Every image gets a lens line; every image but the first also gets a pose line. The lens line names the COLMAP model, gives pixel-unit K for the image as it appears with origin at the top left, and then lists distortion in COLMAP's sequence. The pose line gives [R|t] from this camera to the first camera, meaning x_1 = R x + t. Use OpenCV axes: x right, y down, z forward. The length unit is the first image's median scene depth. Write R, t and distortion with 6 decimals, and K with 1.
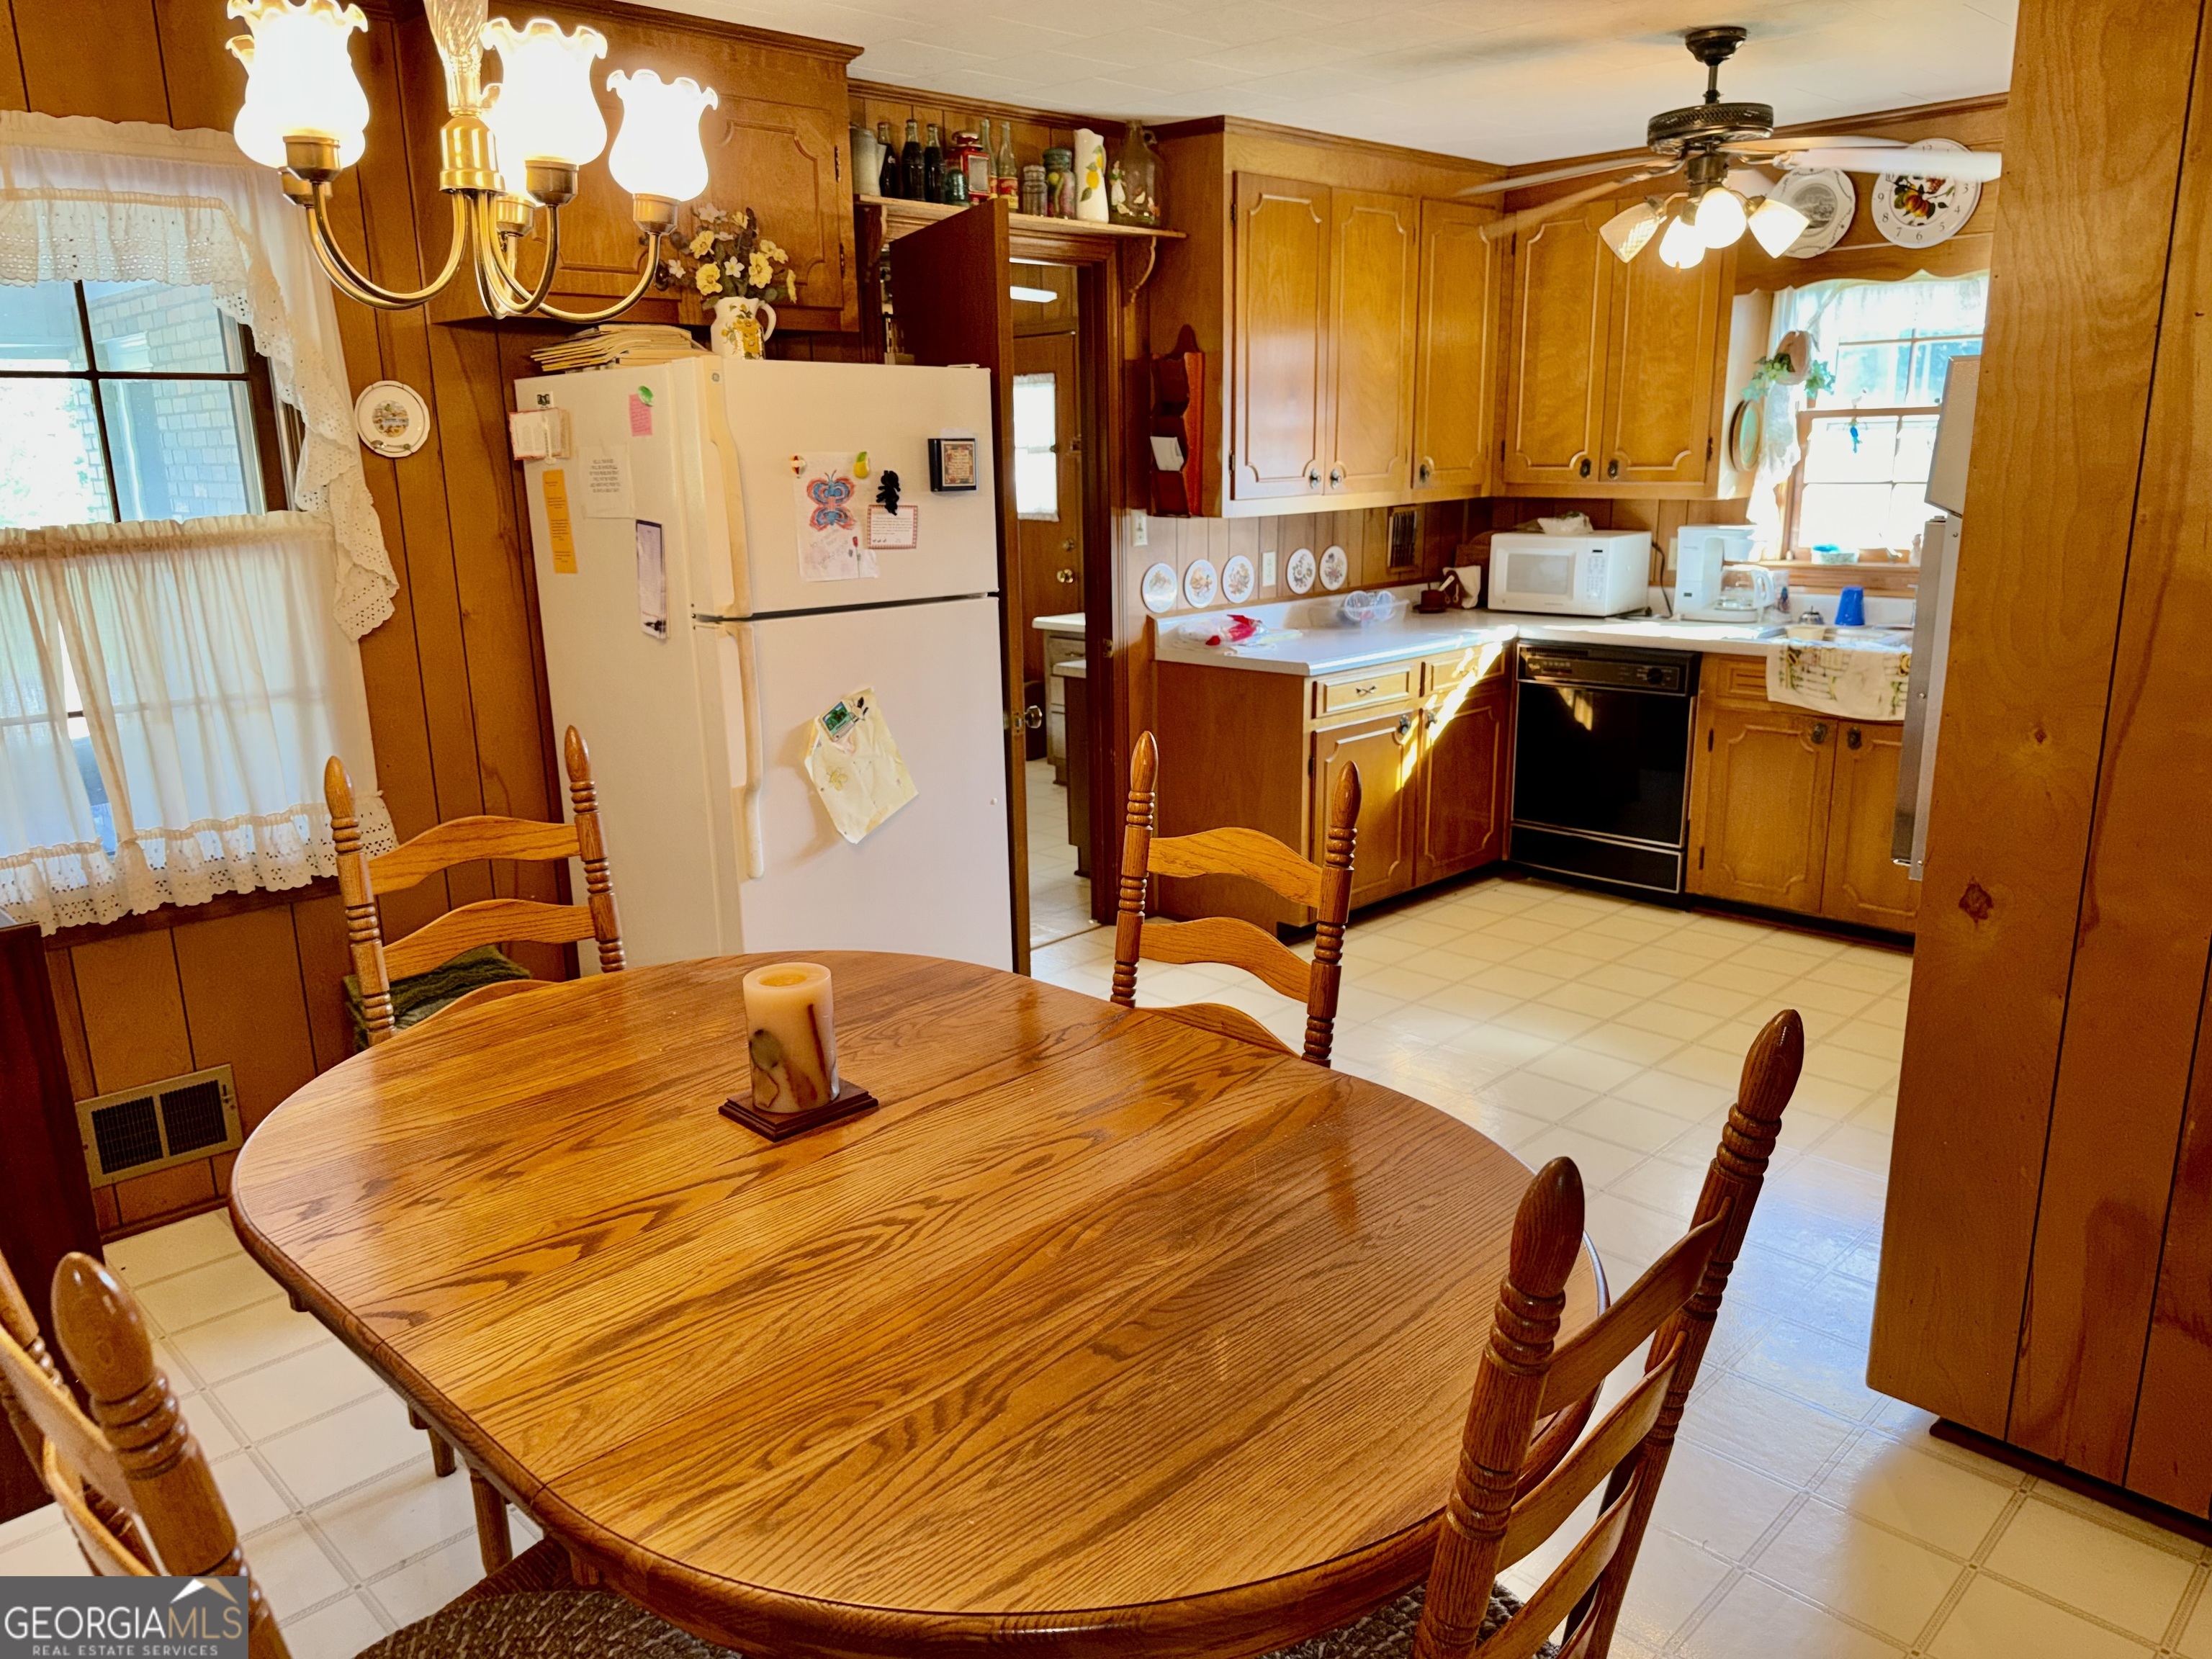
lens RADIAL K [[1542.3, 0, 1082.2], [0, 1542.3, 837.5], [0, 0, 1]] dist [0.165478, -0.291691]
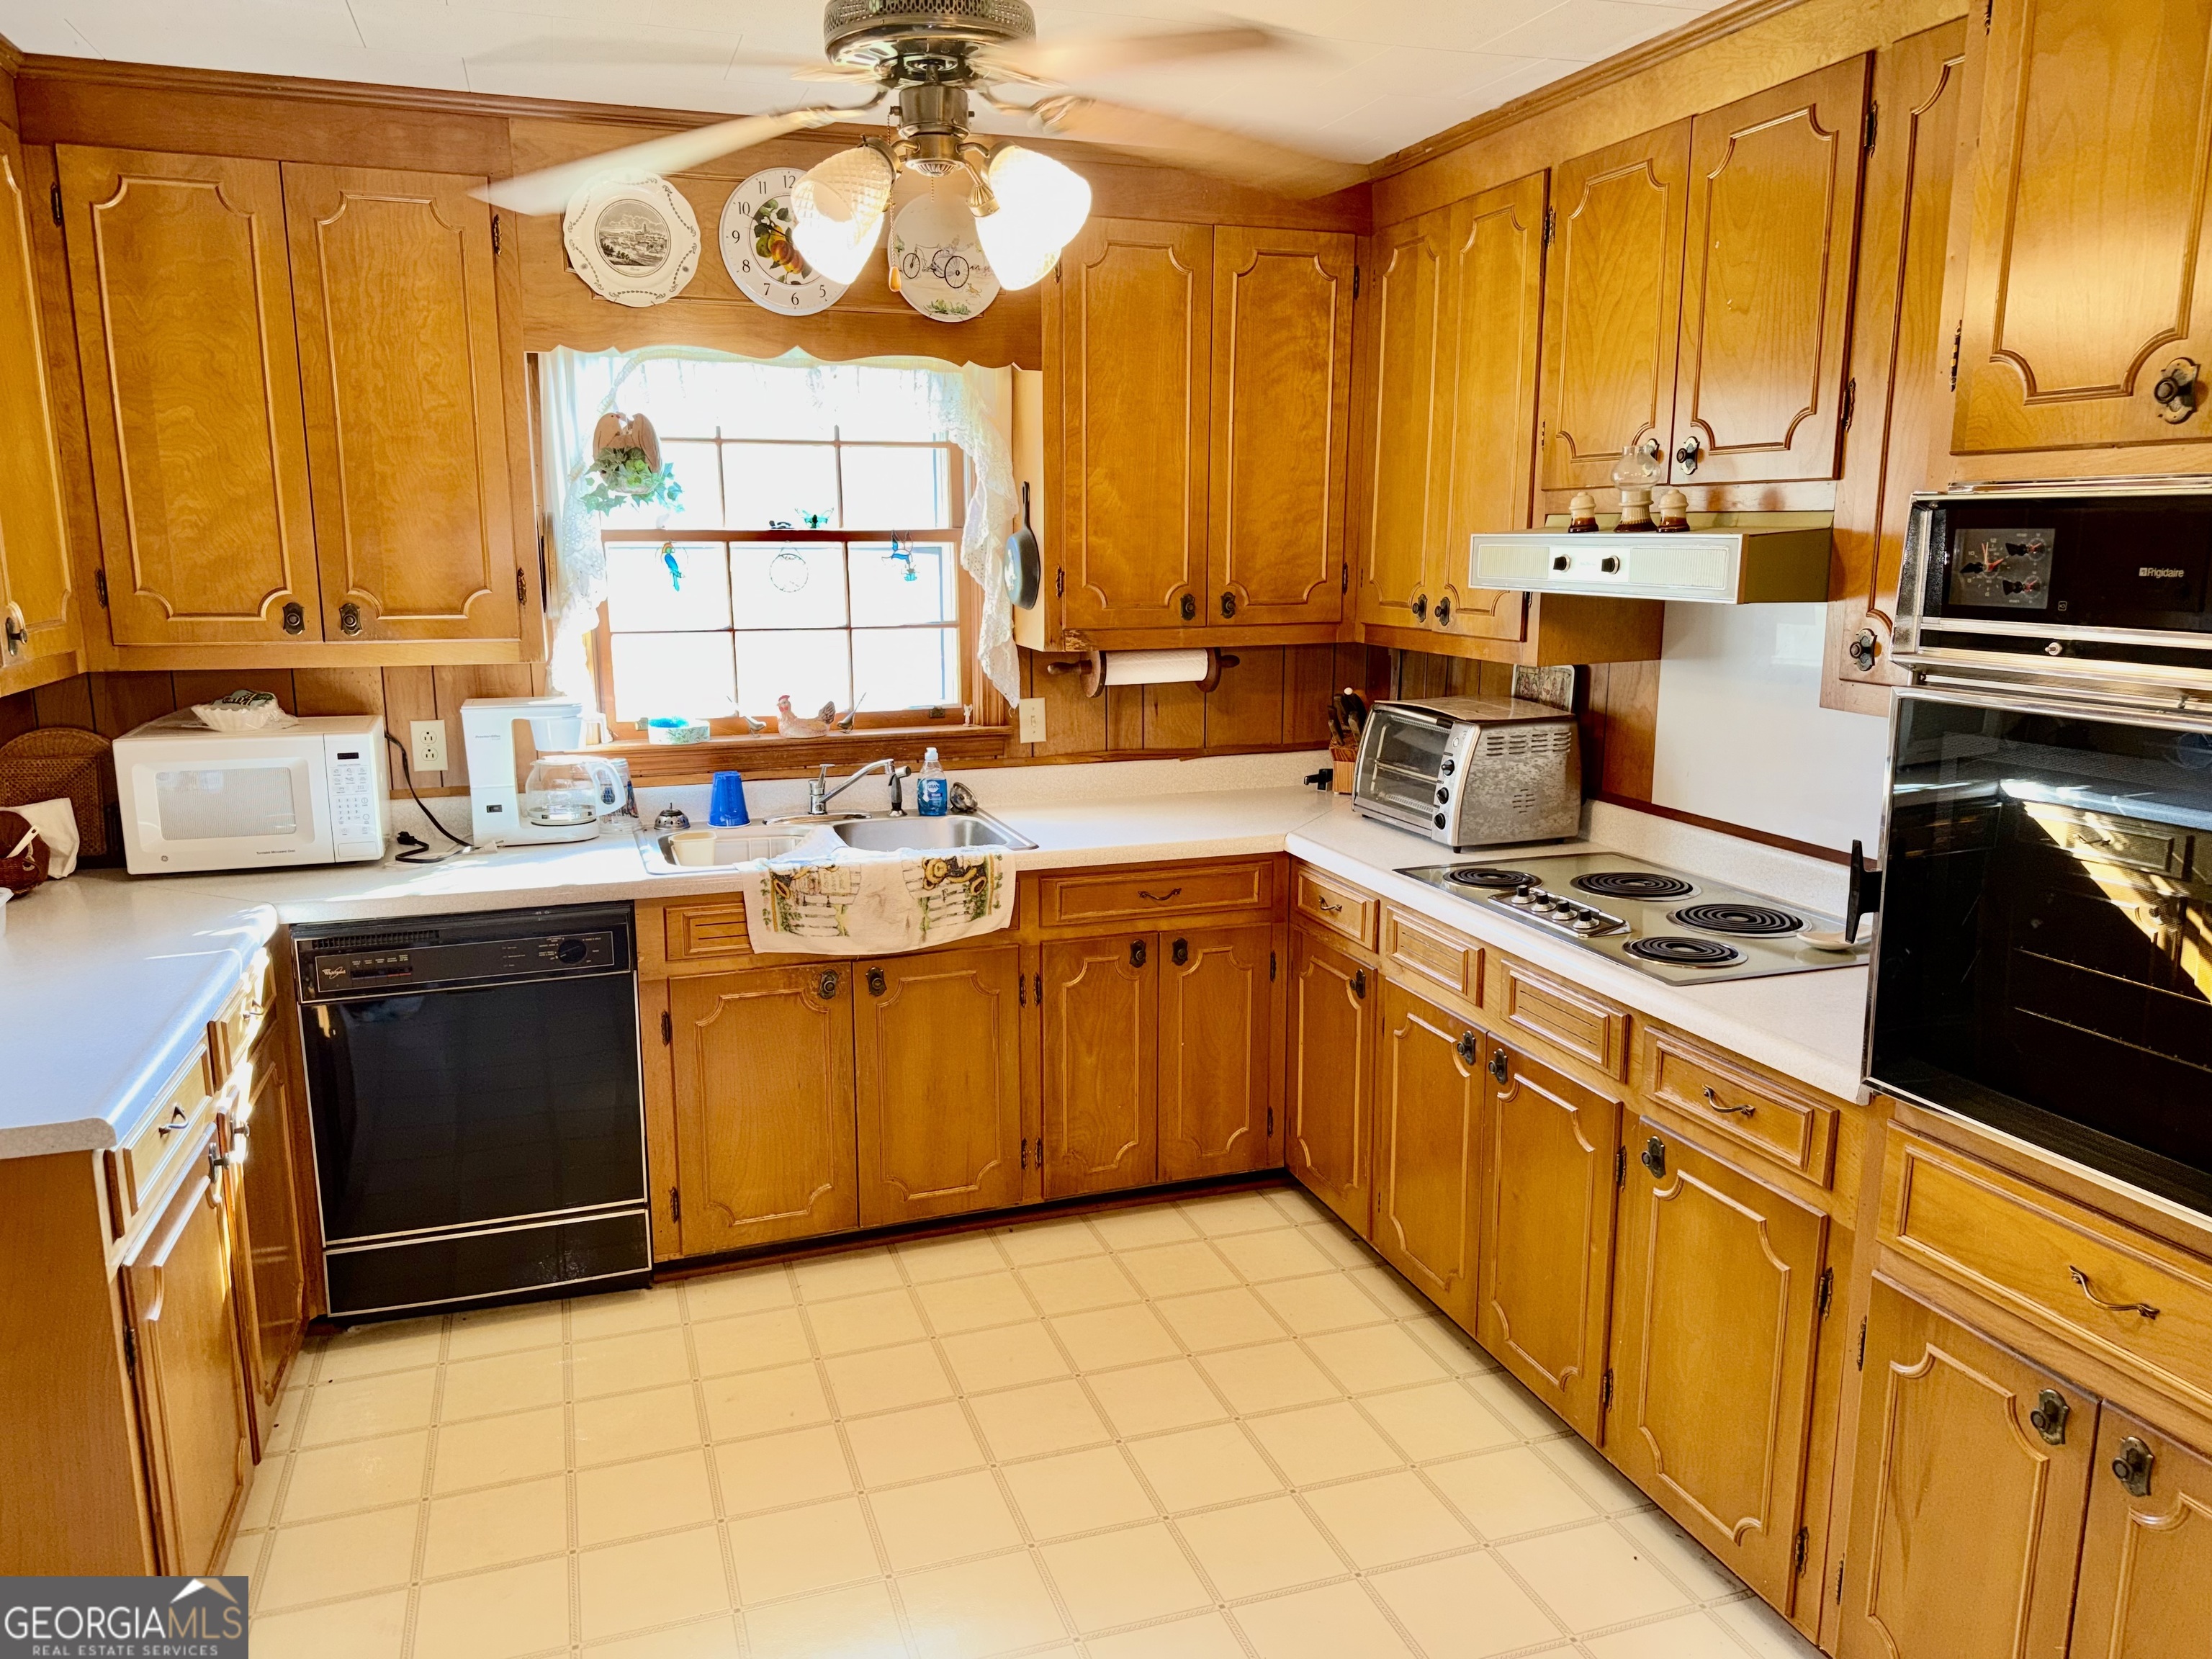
lens RADIAL K [[1541.5, 0, 1088.4], [0, 1541.5, 824.8], [0, 0, 1]] dist [0.086777, -0.103638]
pose [[0.426251, -0.150106, 0.892064, -0.087049], [0.215875, 0.974524, 0.060830, -0.144095], [-0.878469, 0.166645, 0.447796, 0.539882]]
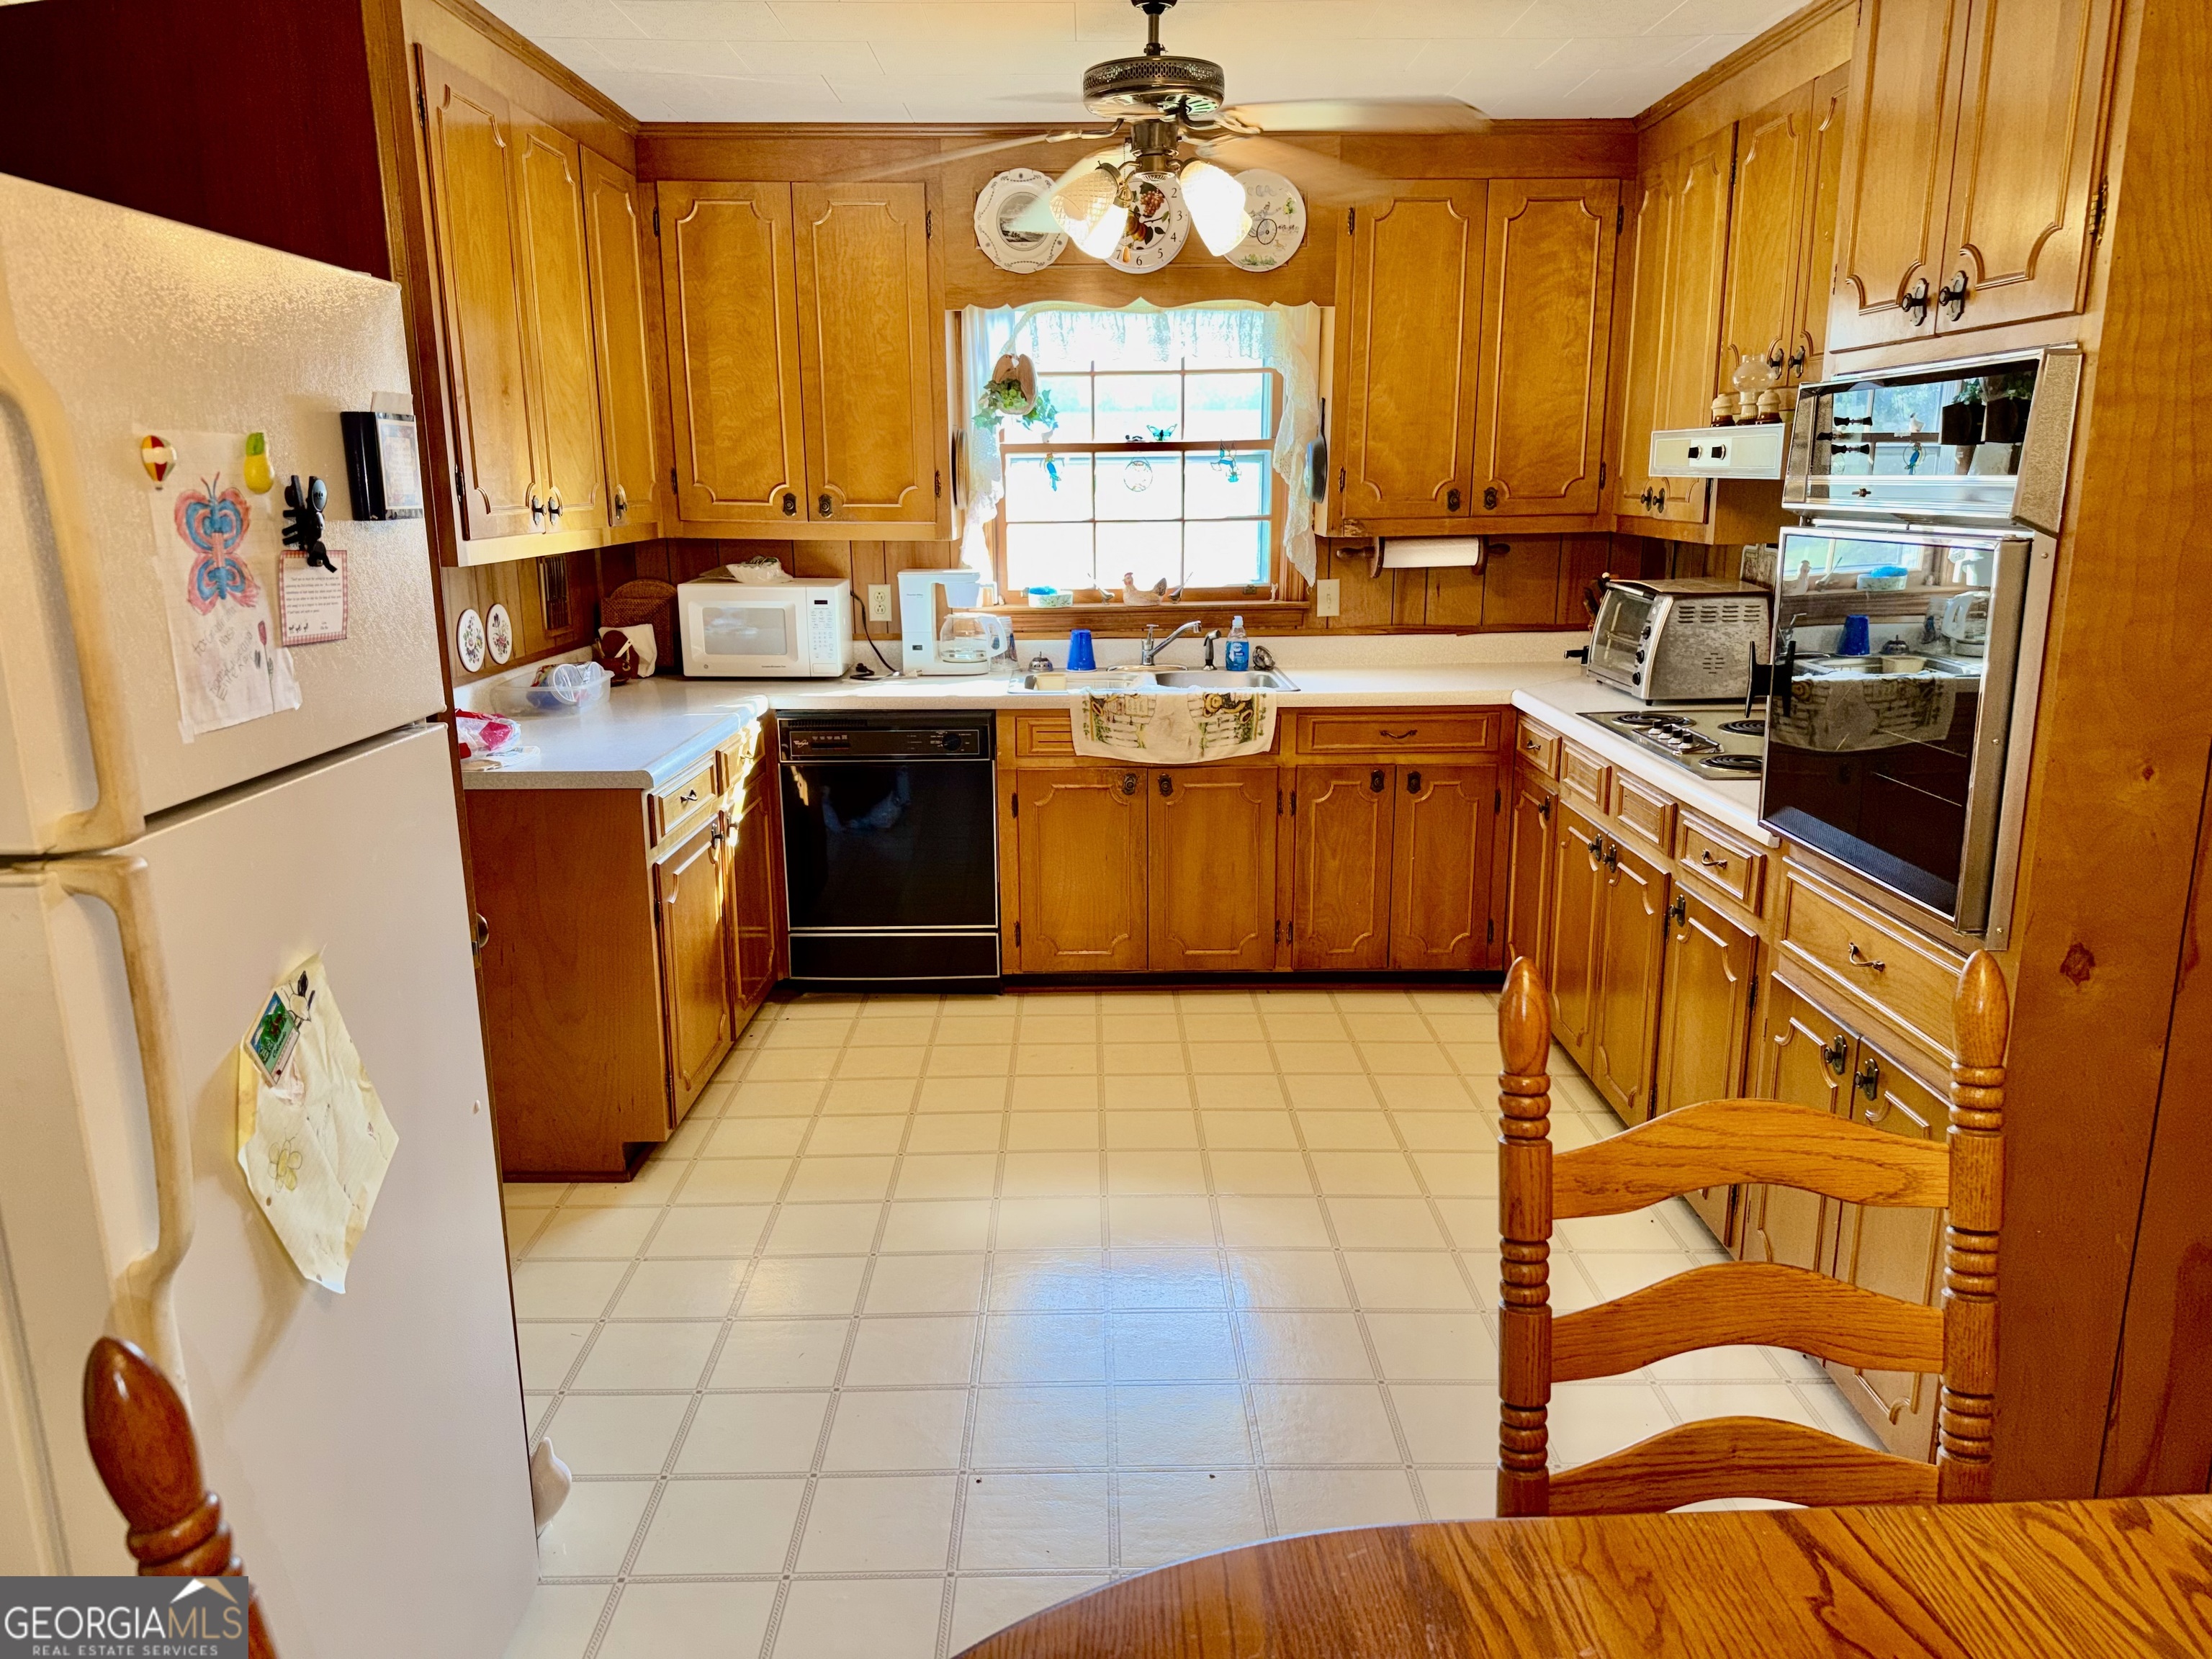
lens RADIAL K [[1542.3, 0, 1082.2], [0, 1542.3, 837.5], [0, 0, 1]] dist [0.165478, -0.291691]
pose [[0.698411, -0.148270, 0.700170, -0.197129], [0.168898, 0.984819, 0.040075, -0.071925], [-0.695483, 0.090269, 0.712850, 0.337793]]
